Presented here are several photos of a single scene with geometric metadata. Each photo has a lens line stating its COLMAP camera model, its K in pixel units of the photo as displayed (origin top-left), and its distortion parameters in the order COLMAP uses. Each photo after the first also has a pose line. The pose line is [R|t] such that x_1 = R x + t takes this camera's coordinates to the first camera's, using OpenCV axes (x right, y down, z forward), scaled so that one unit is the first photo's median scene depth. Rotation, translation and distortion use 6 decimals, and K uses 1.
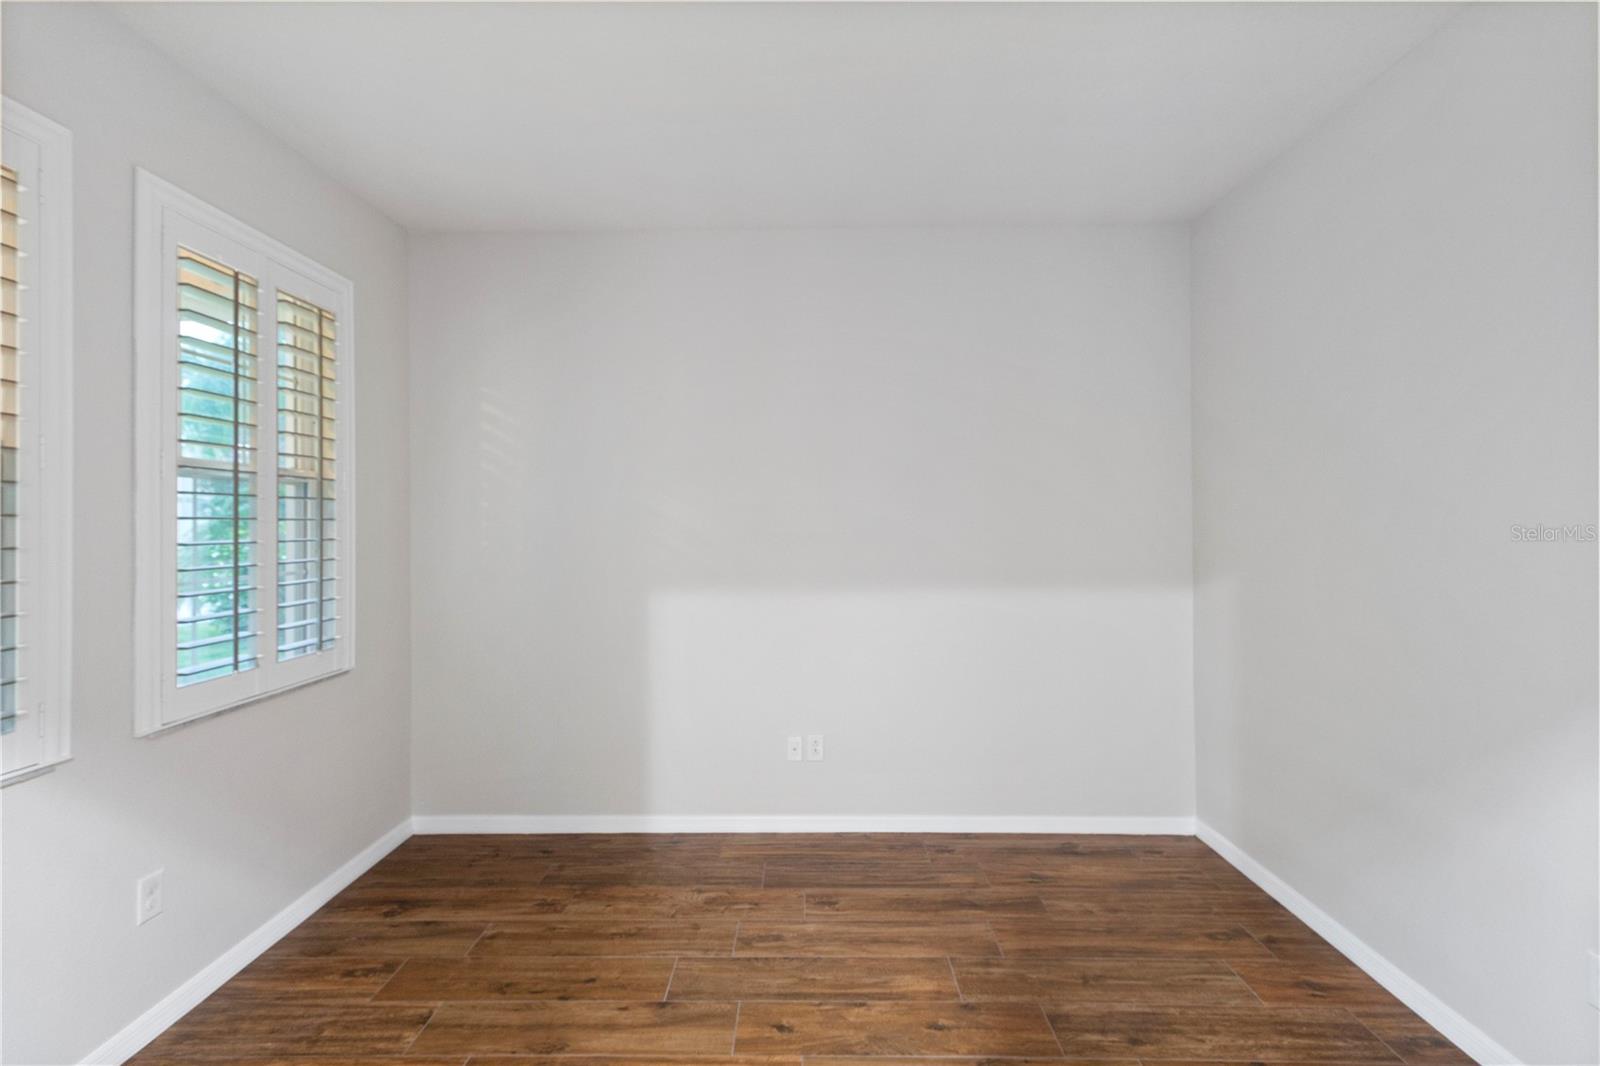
lens RADIAL K [[744.0, 0, 803.3], [0, 744.0, 520.0], [0, 0, 1]] dist [0.000644, 0.000385]
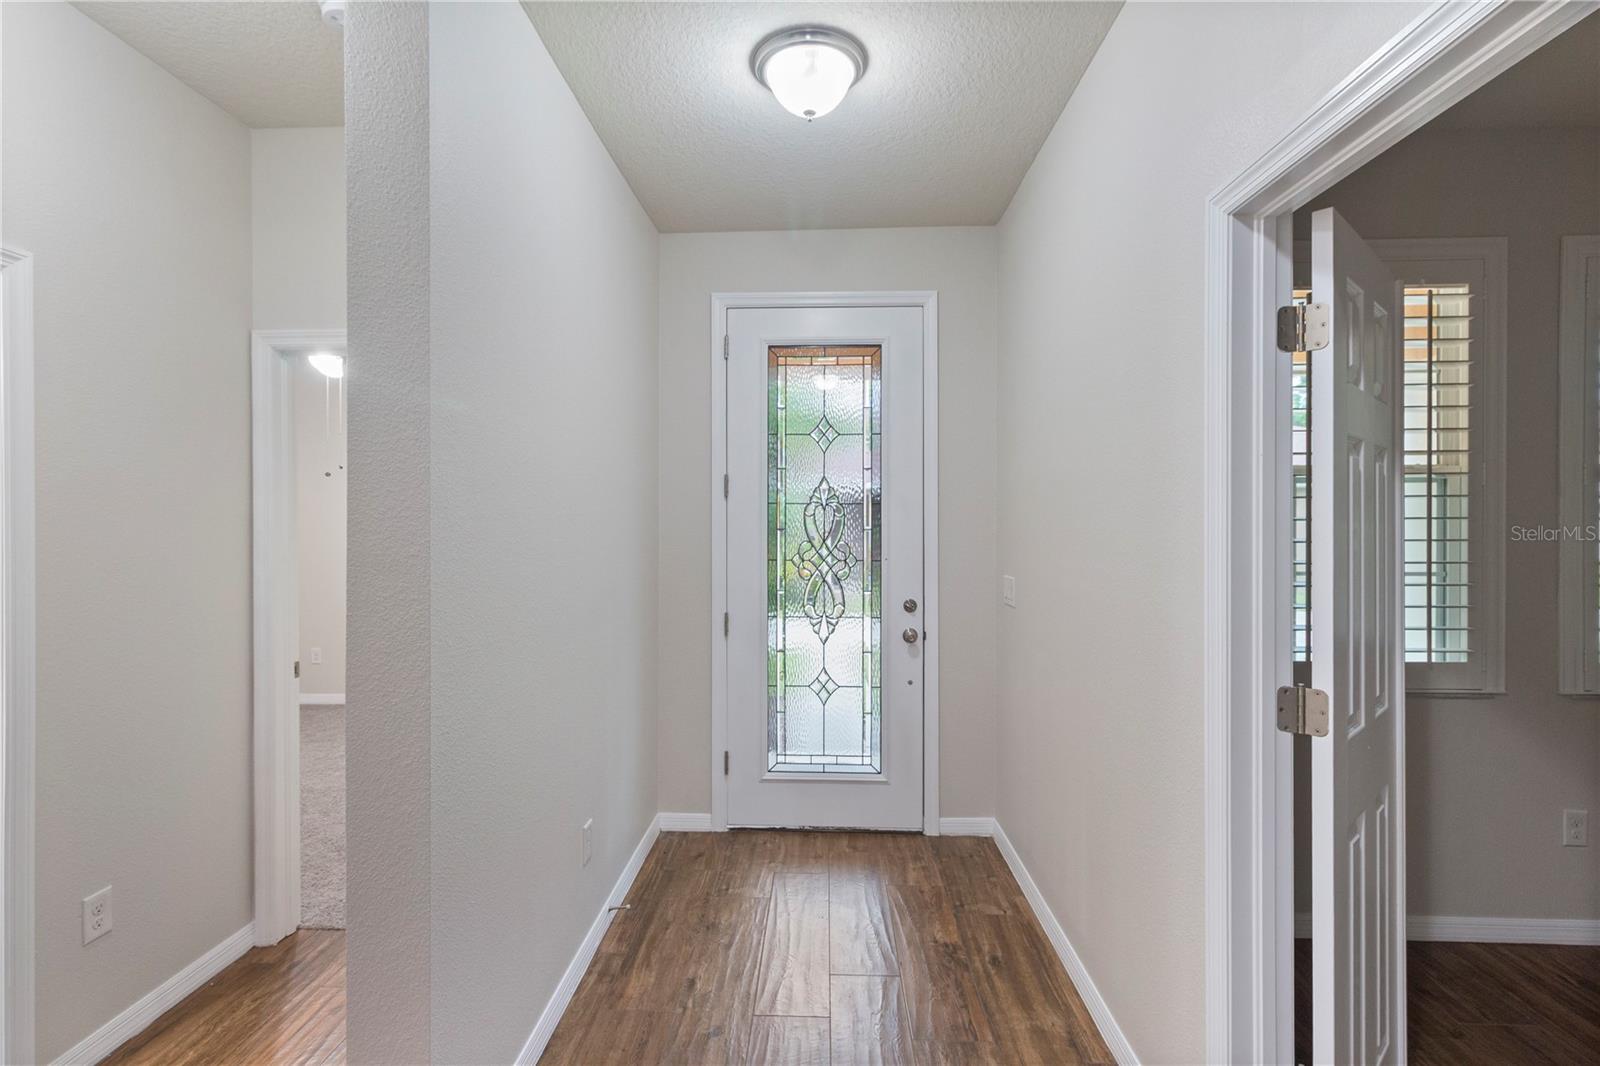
lens RADIAL K [[744.0, 0, 803.3], [0, 744.0, 520.0], [0, 0, 1]] dist [0.000644, 0.000385]
pose [[0.333819, 0.003905, -0.942629, -0.050273], [0.001782, 0.999987, 0.004774, -0.003555], [0.942635, -0.003274, 0.333808, -0.211978]]
